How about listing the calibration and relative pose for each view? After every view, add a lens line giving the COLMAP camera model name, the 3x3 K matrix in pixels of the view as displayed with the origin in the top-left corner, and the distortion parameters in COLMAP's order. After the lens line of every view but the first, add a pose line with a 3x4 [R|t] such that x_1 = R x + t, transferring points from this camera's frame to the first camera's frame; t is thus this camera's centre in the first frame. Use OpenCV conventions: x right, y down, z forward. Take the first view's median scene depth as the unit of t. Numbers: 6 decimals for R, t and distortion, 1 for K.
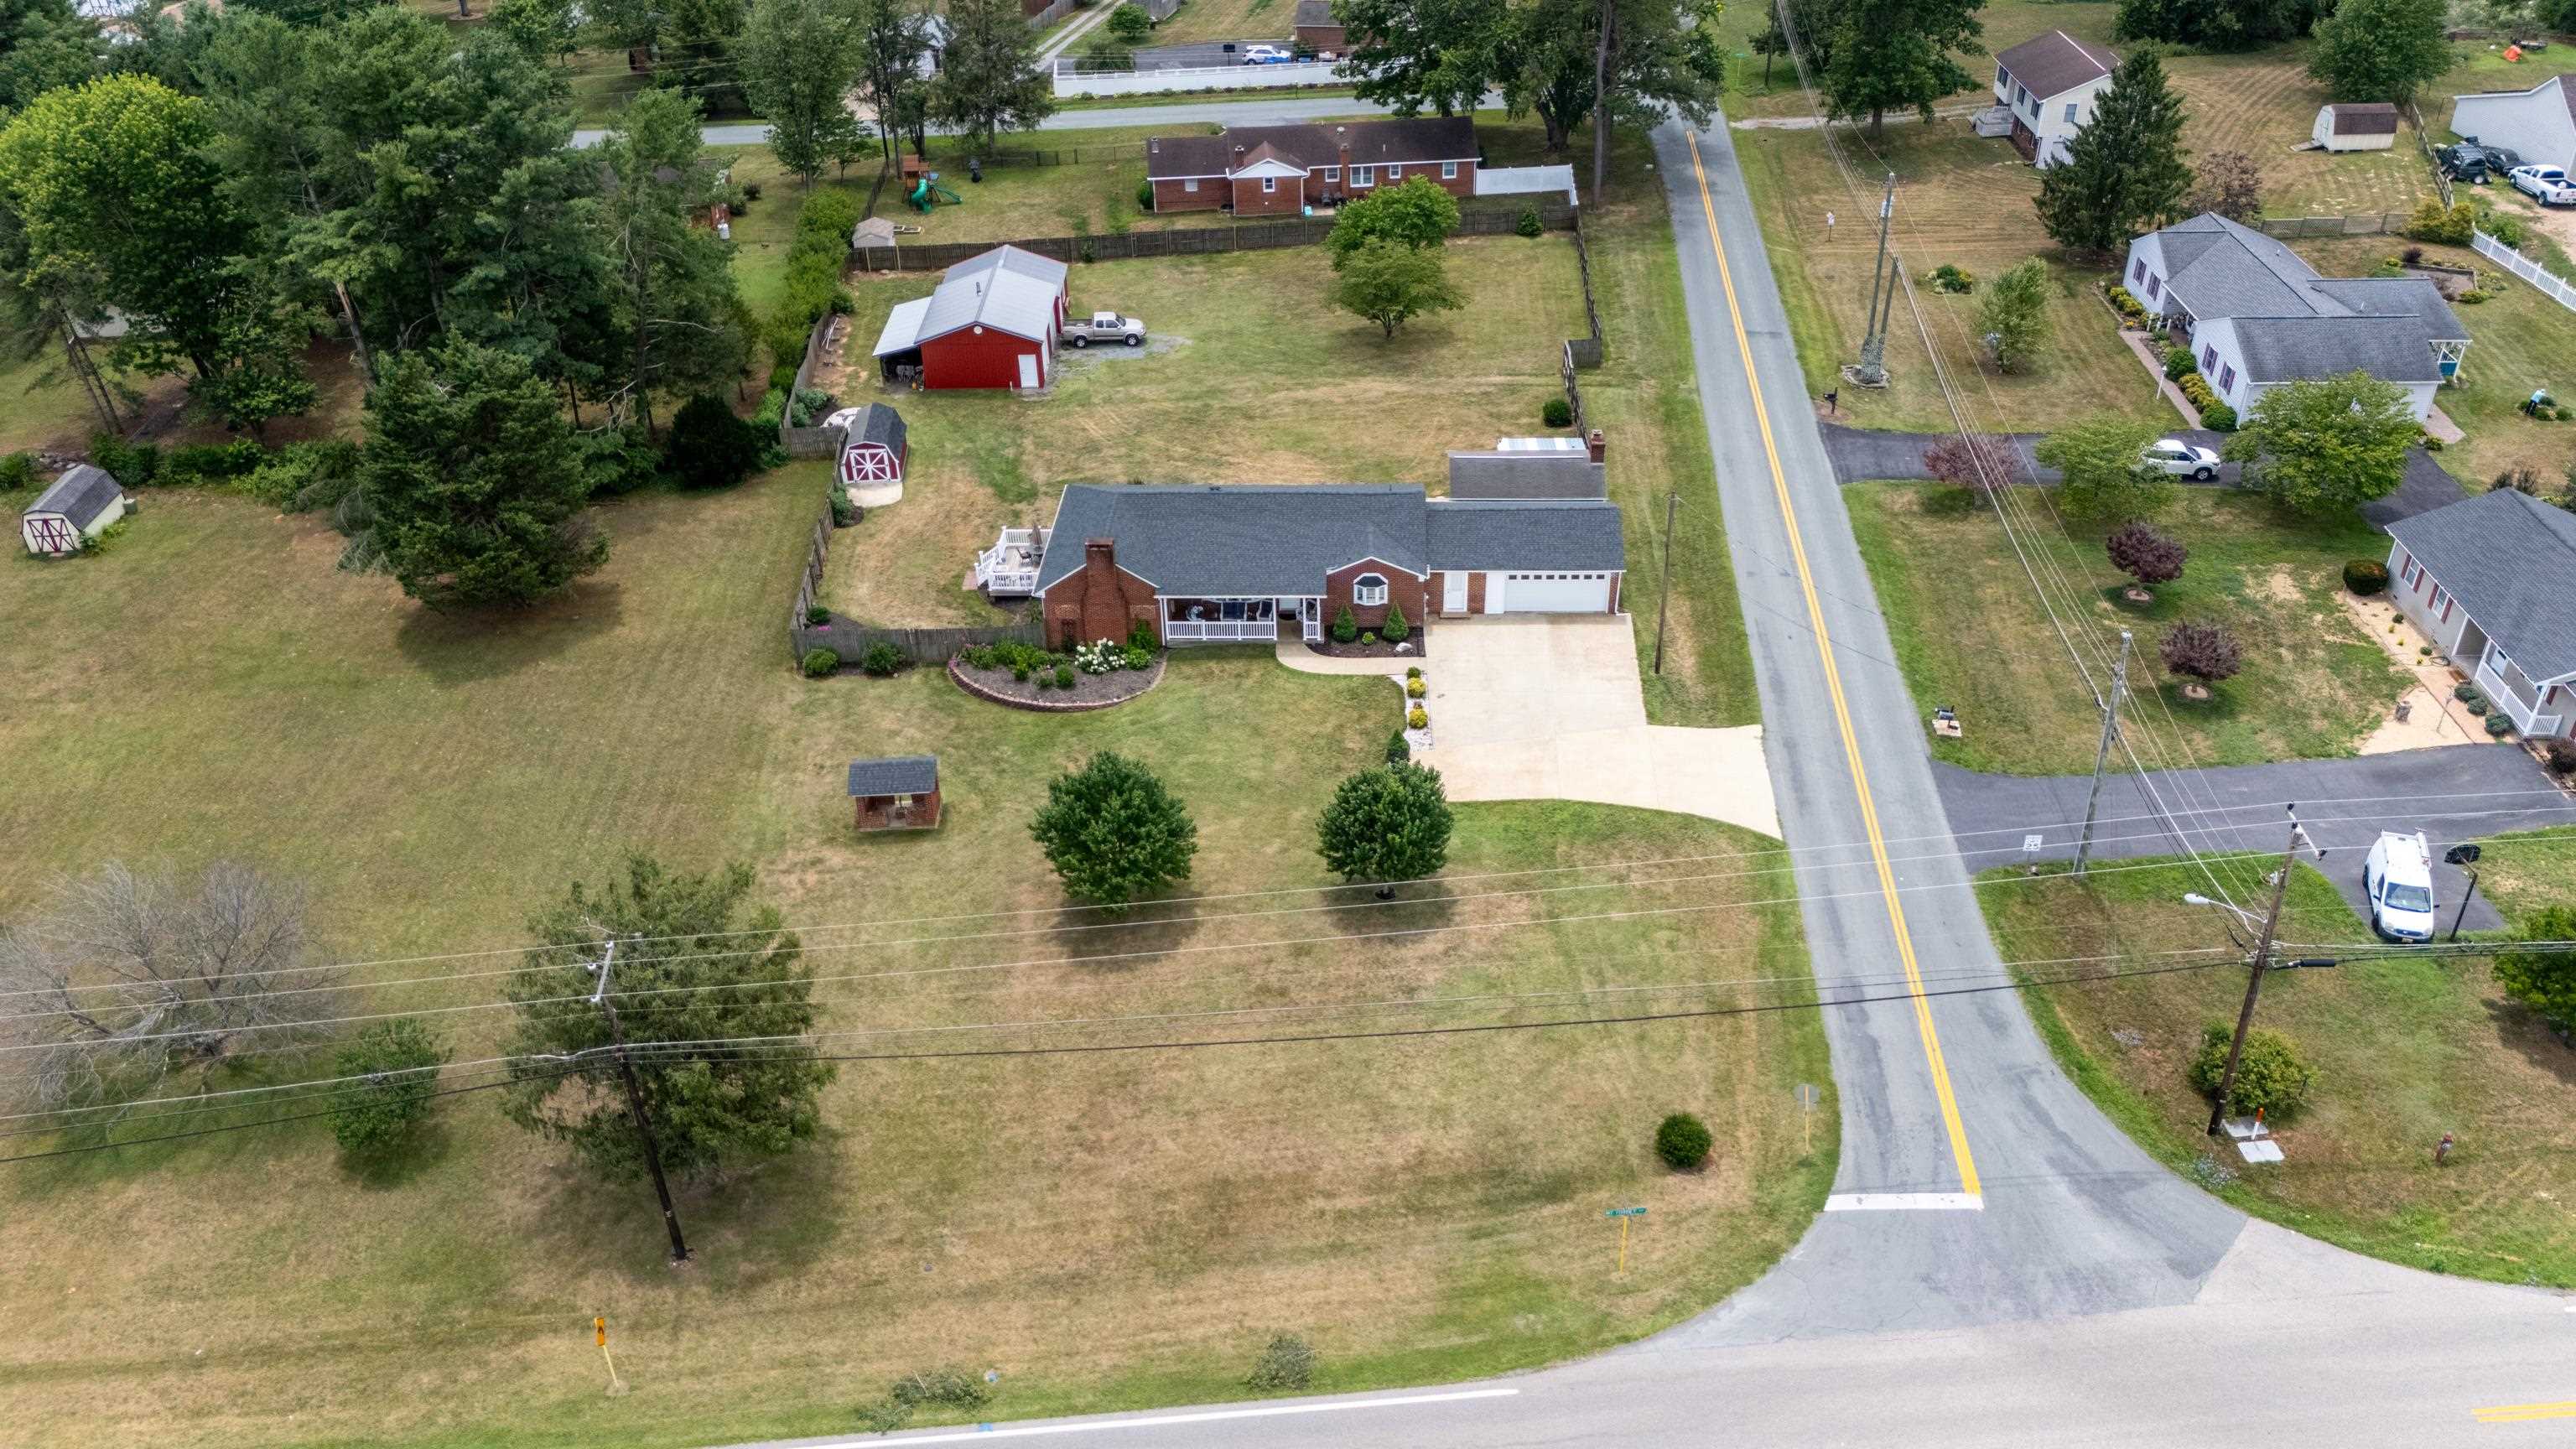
lens RADIAL K [[1903.7, 0, 1275.5], [0, 1903.7, 723.9], [0, 0, 1]] dist [0.080926, -0.090072]
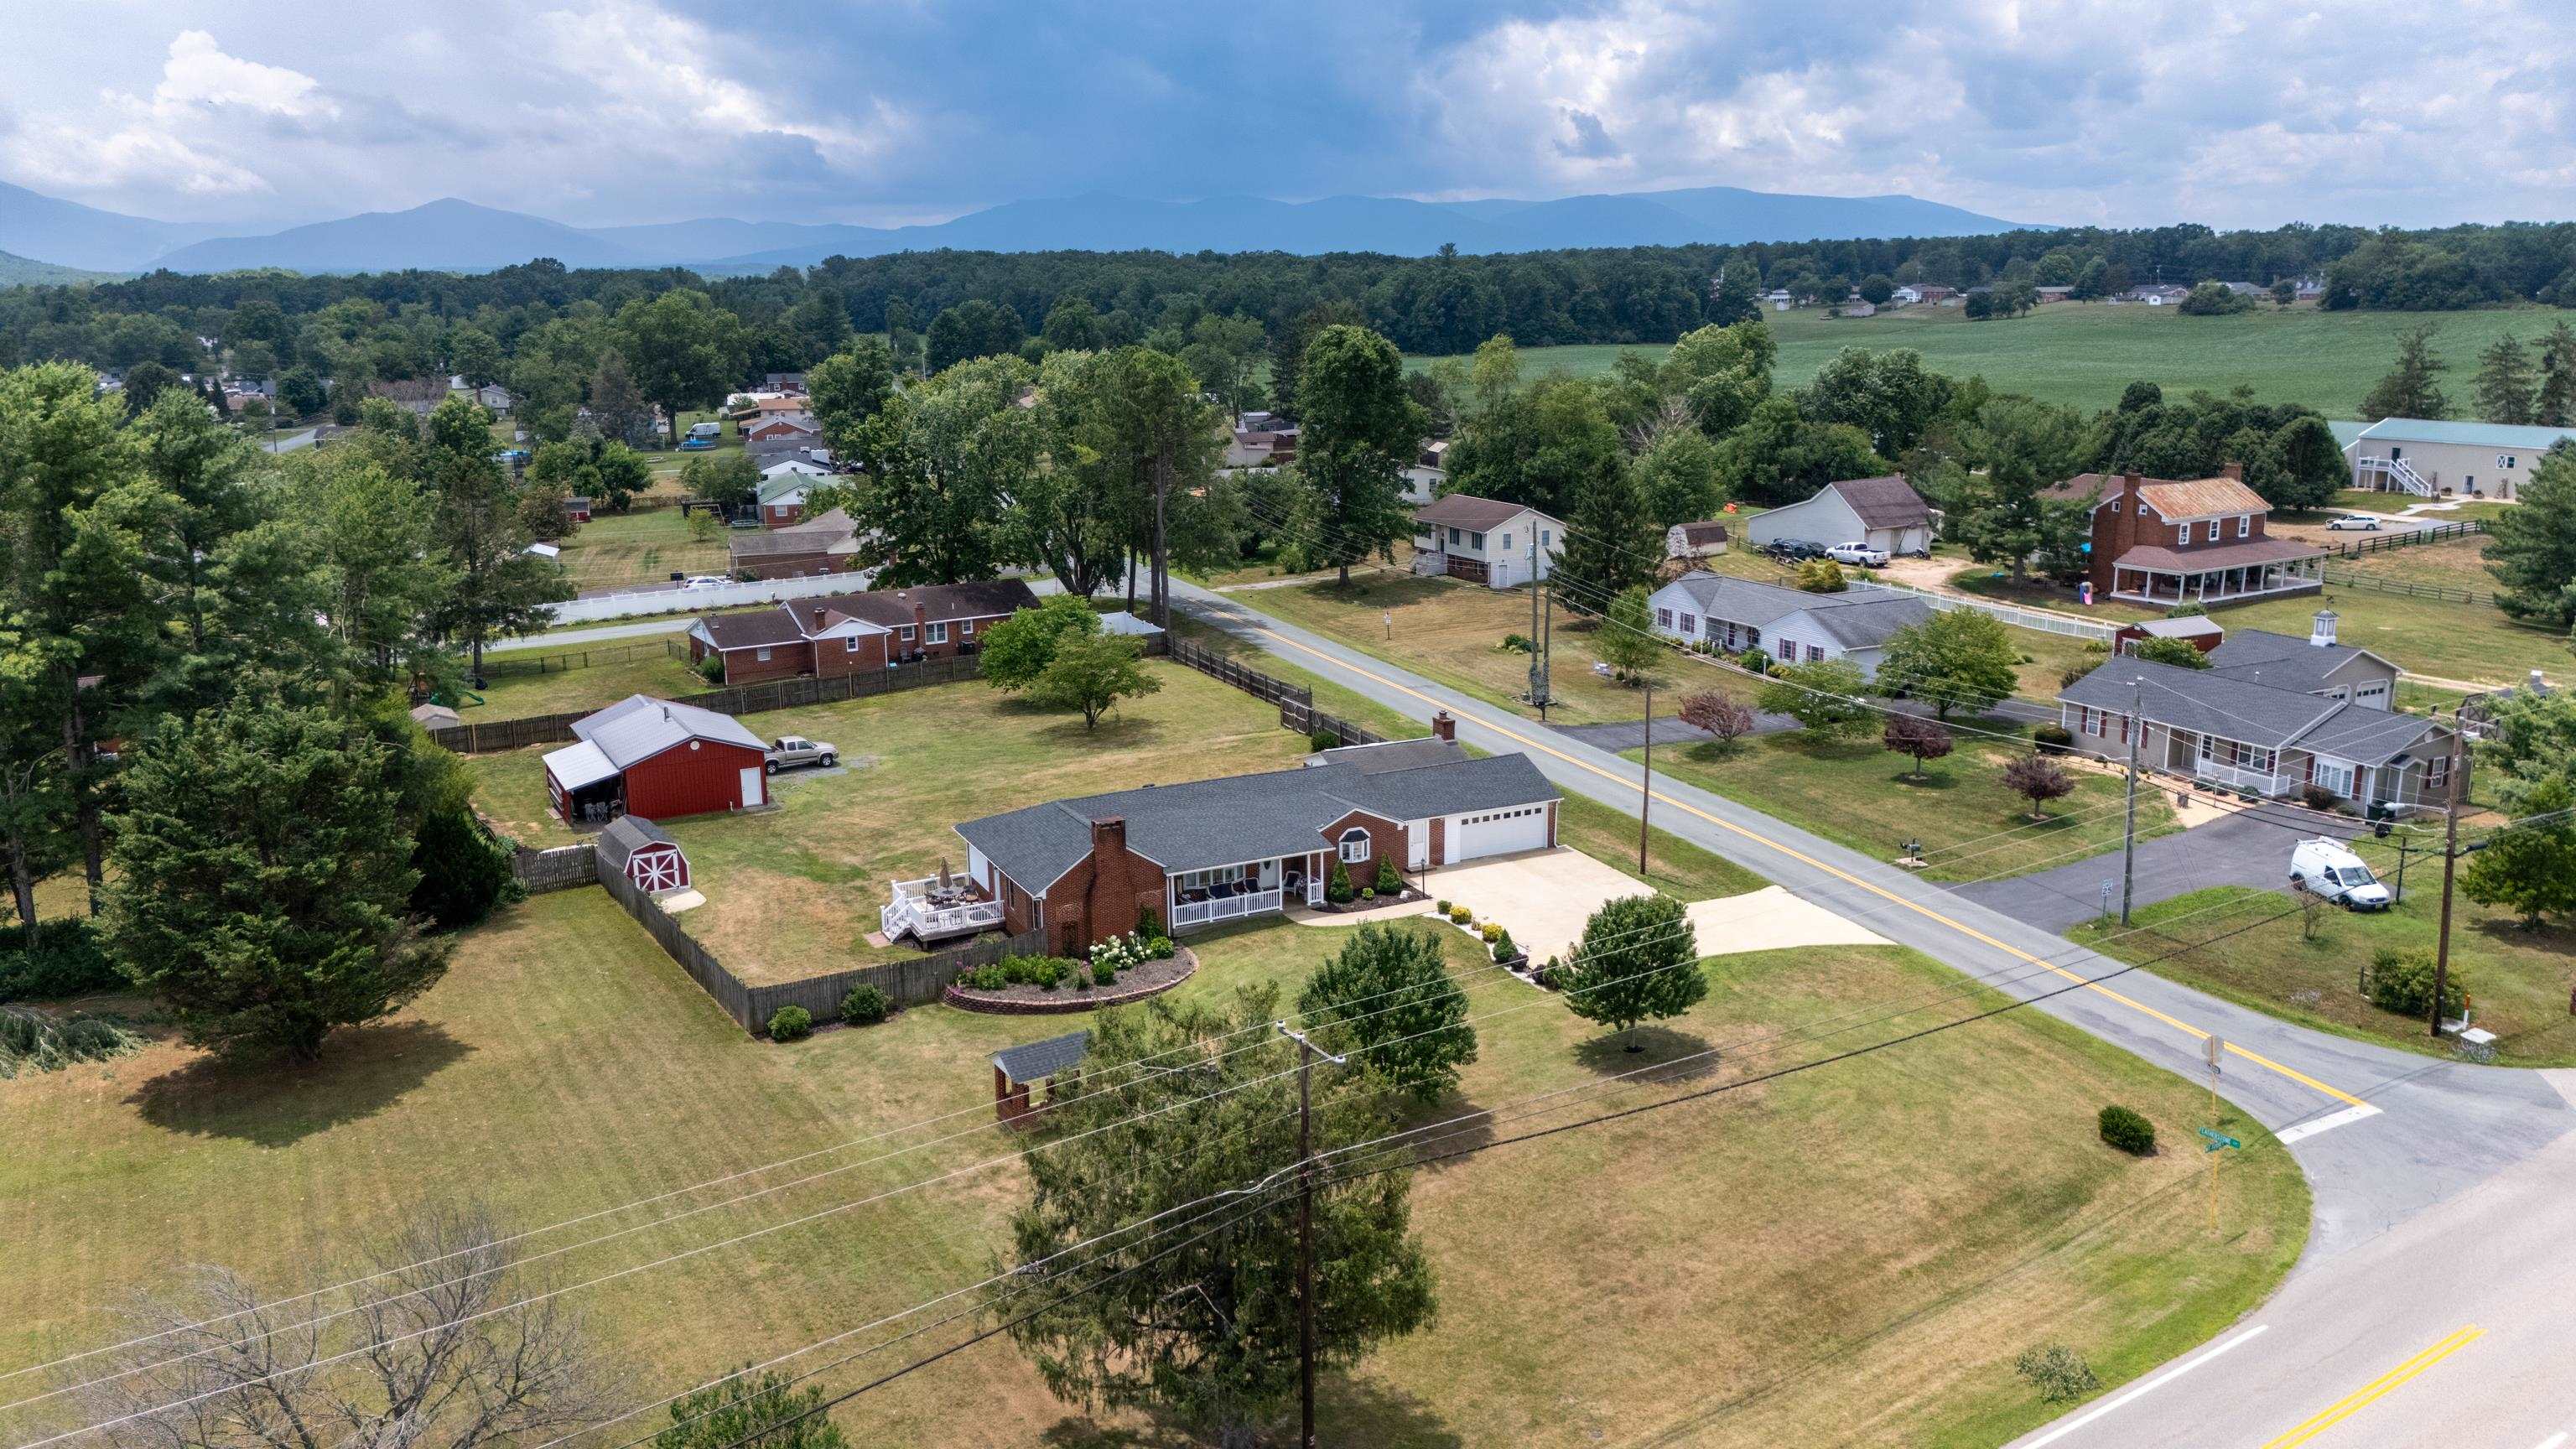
lens RADIAL K [[1903.7, 0, 1275.5], [0, 1903.7, 723.9], [0, 0, 1]] dist [0.080926, -0.090072]
pose [[0.878984, -0.094382, 0.467417, -0.432638], [0.250751, 0.925235, -0.284717, 0.137127], [-0.405598, 0.367467, 0.836934, 0.184275]]
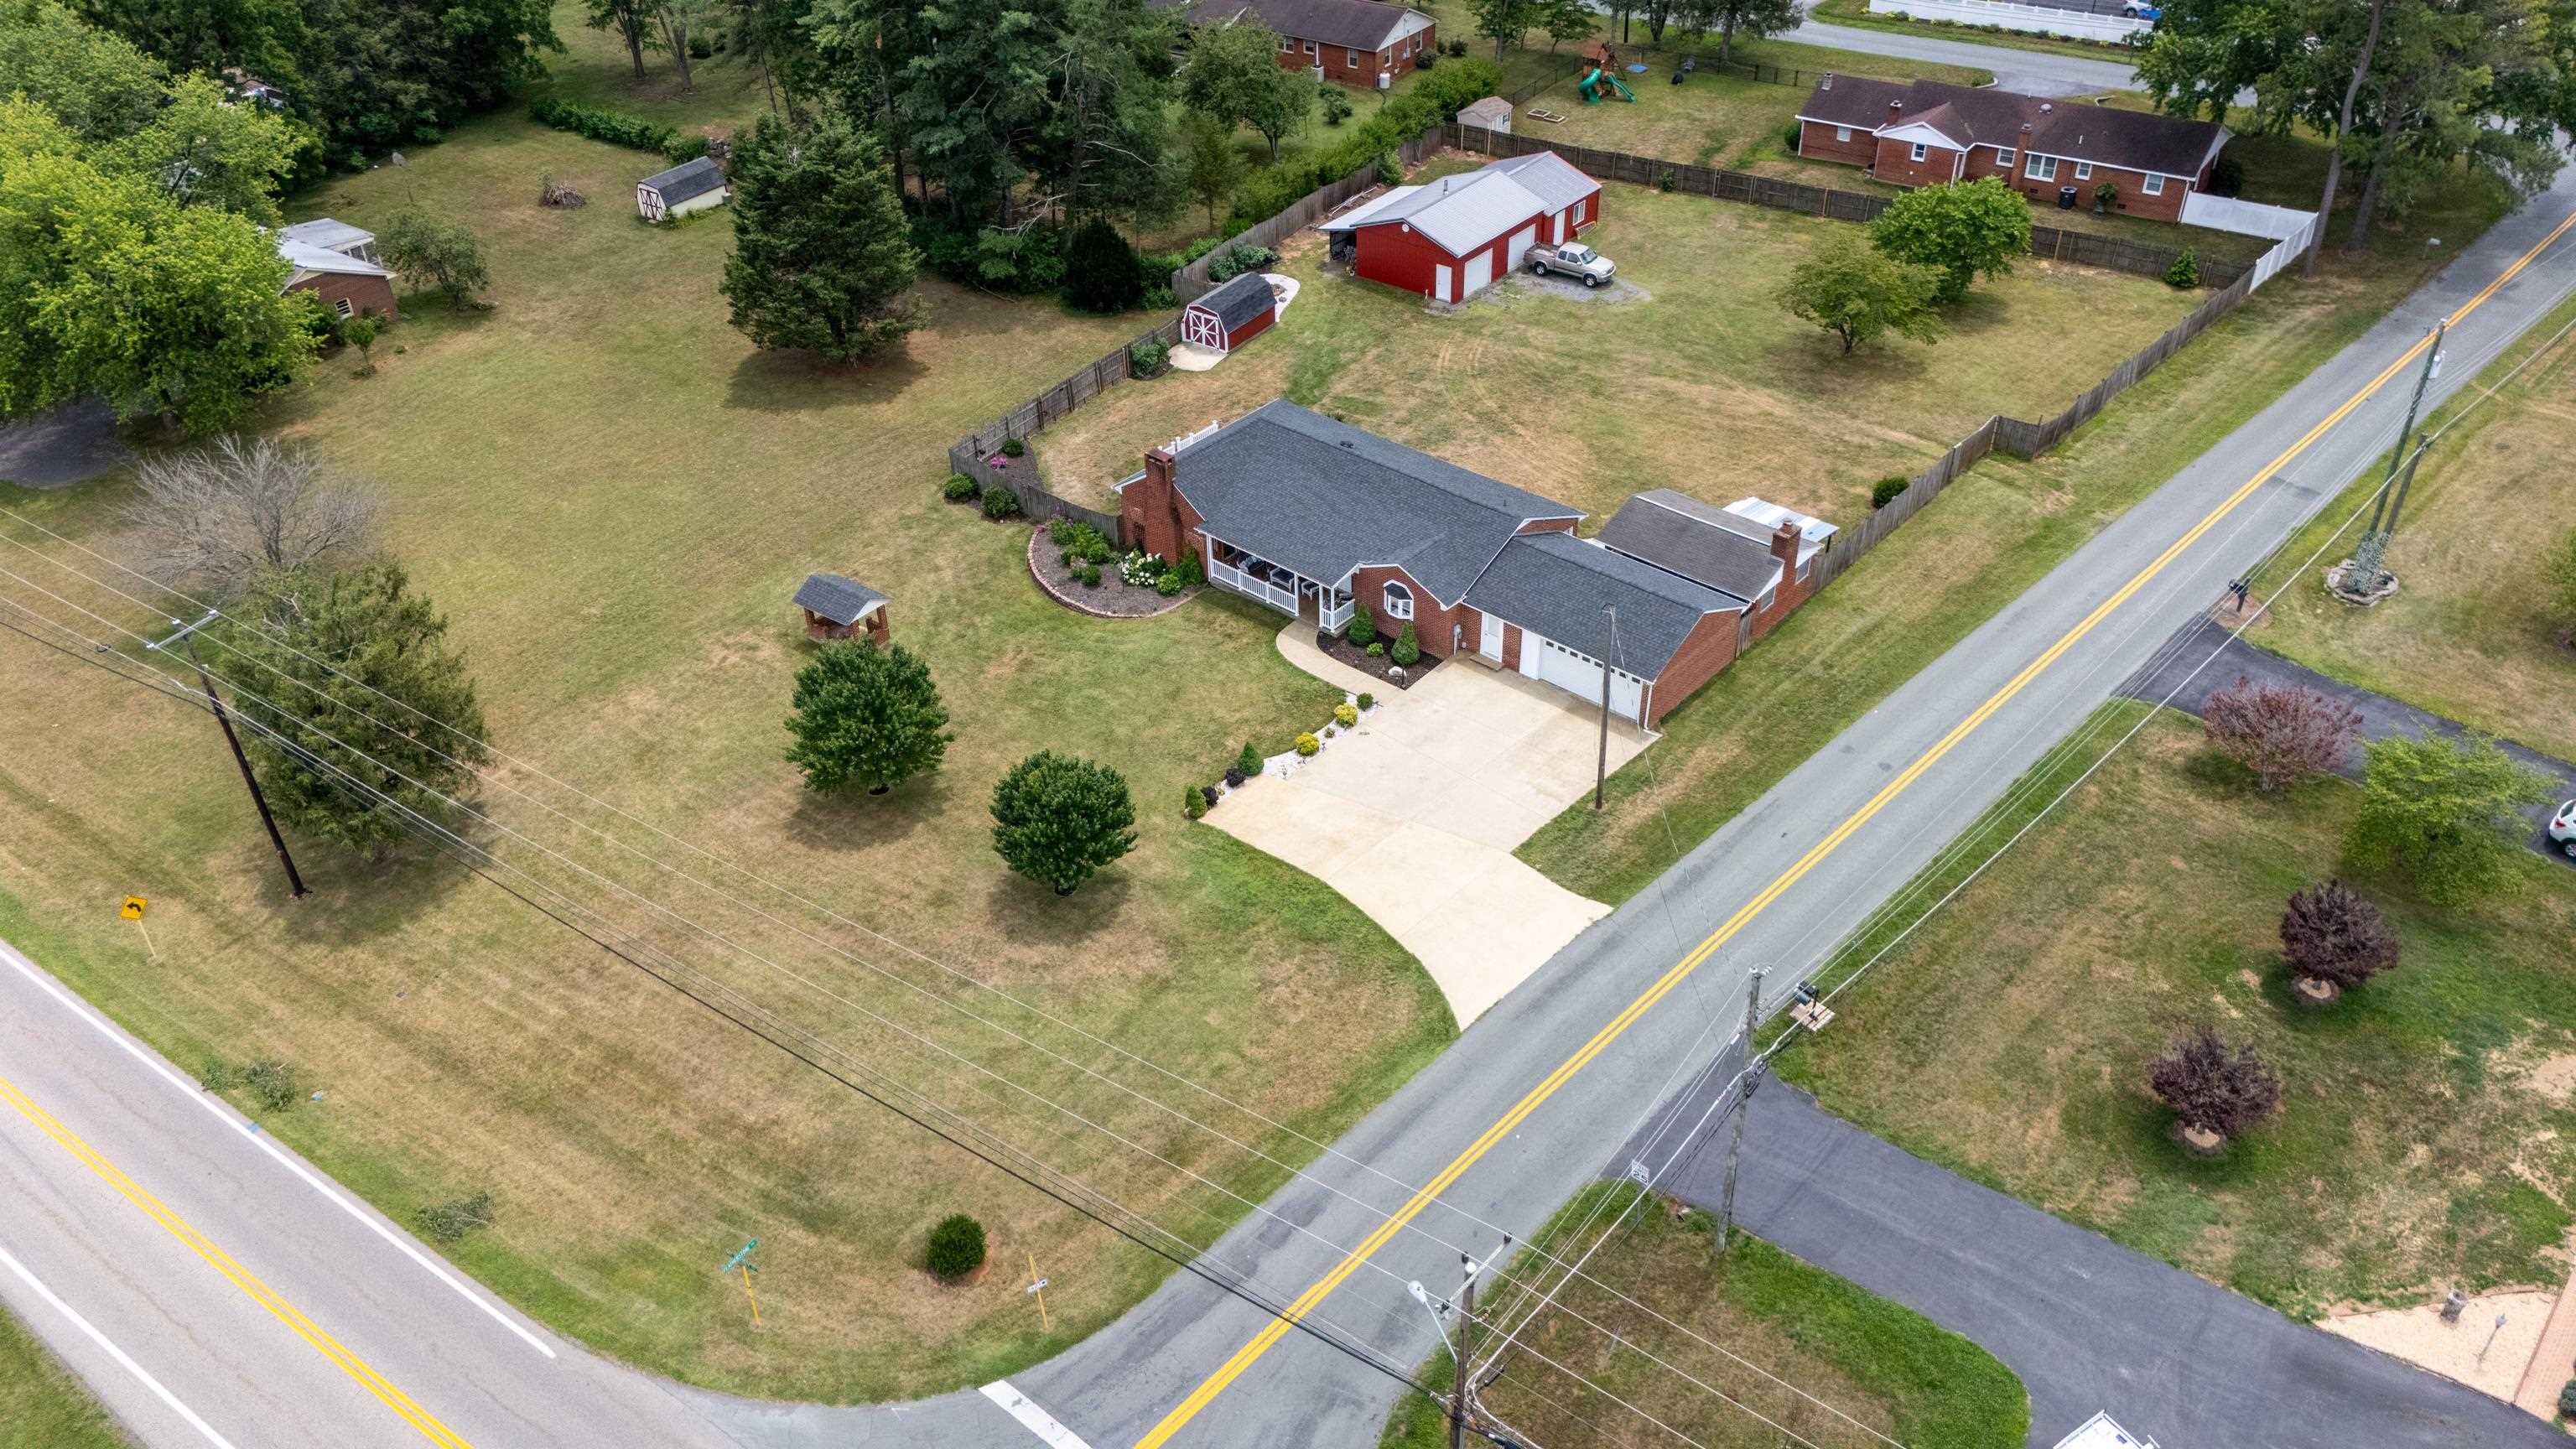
lens RADIAL K [[1903.7, 0, 1275.5], [0, 1903.7, 723.9], [0, 0, 1]] dist [0.080926, -0.090072]
pose [[0.776746, 0.374405, -0.506446, 0.483322], [-0.337498, 0.926356, 0.167210, -0.147834], [0.531753, 0.041045, 0.845904, 0.212704]]
